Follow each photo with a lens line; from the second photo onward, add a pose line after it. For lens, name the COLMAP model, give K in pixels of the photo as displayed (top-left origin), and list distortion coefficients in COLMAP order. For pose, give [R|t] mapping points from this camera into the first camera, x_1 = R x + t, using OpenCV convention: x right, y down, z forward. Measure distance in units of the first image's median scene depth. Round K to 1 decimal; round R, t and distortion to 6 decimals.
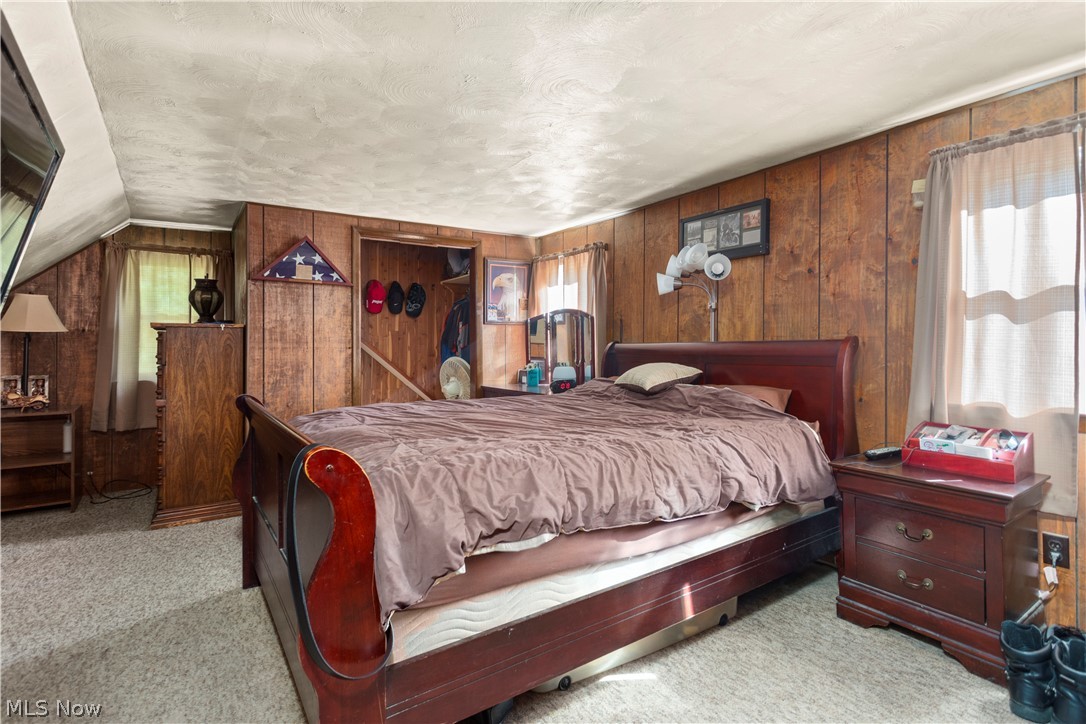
lens RADIAL K [[526.1, 0, 550.6], [0, 526.1, 354.0], [0, 0, 1]] dist [-0.001329, -0.000470]
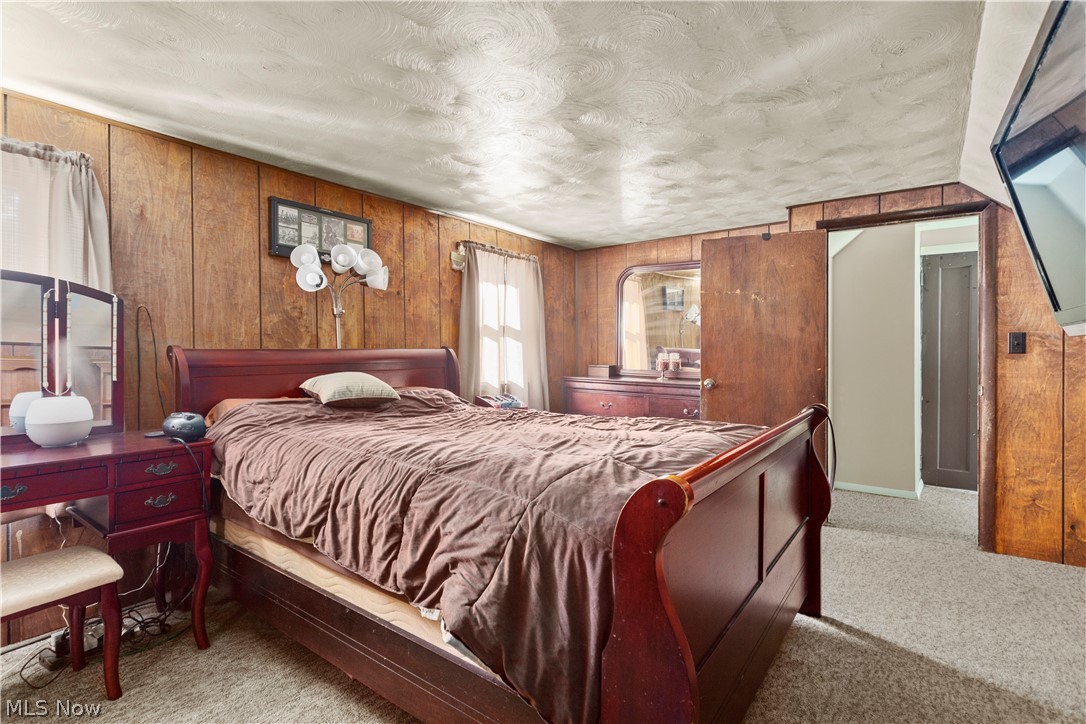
lens RADIAL K [[526.1, 0, 550.6], [0, 526.1, 354.0], [0, 0, 1]] dist [-0.001329, -0.000470]
pose [[-0.323529, -0.004689, 0.946207, -0.805832], [0.010509, 0.999908, 0.008548, -0.020145], [-0.946160, 0.012710, -0.323450, 1.056045]]
